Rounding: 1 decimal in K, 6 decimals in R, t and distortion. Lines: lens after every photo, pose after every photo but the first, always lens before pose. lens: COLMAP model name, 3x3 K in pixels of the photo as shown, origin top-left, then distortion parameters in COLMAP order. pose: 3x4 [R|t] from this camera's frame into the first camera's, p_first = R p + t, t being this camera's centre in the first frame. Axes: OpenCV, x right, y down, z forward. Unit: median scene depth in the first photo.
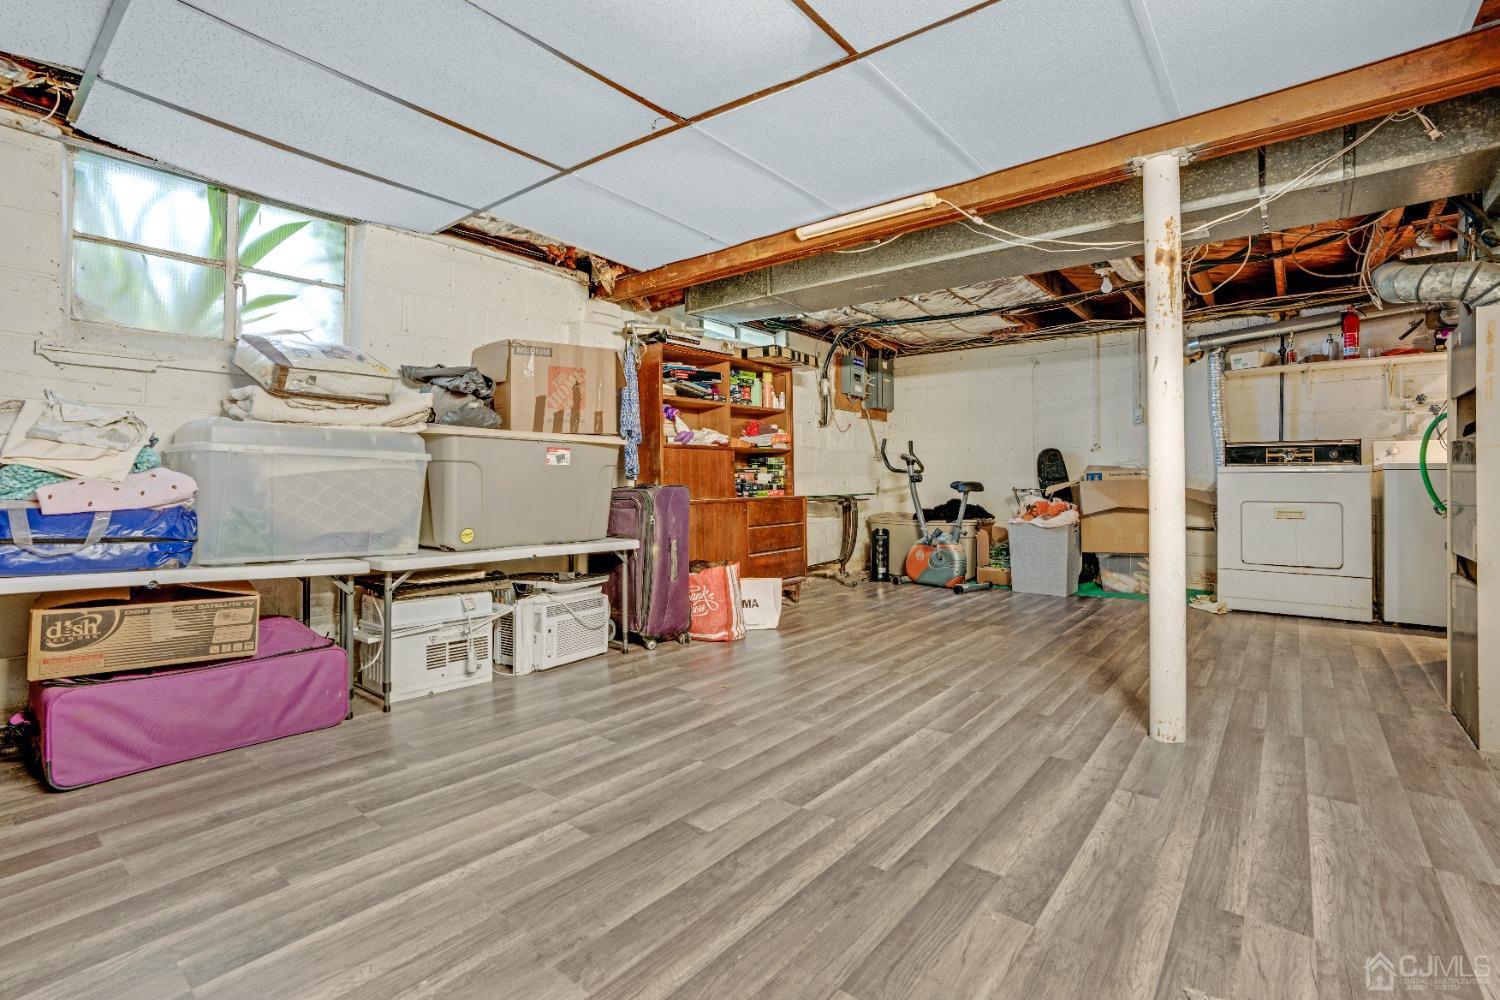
lens RADIAL K [[688.3, 0, 744.9], [0, 688.3, 476.4], [0, 0, 1]] dist [-0.056988, 0.027304]
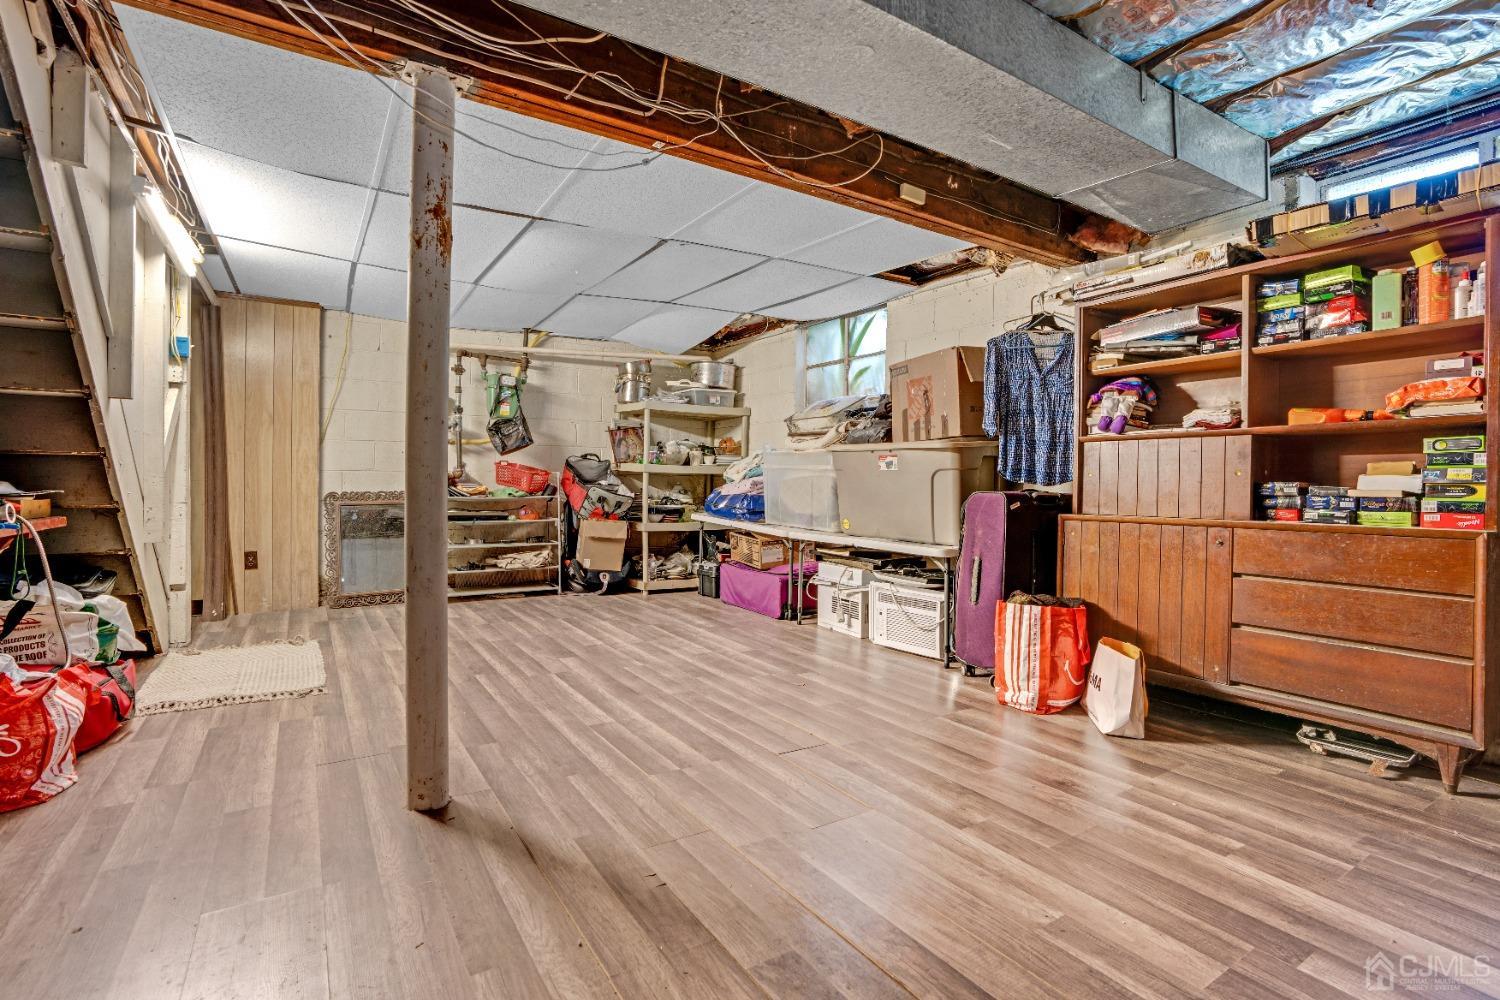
lens RADIAL K [[698.2, 0, 745.4], [0, 698.2, 489.3], [0, 0, 1]] dist [-0.057992, 0.032160]
pose [[-0.304559, 0.014901, -0.952377, 1.126929], [0.002123, 0.999886, 0.014965, -0.004426], [0.952491, 0.002536, -0.304555, 1.405918]]
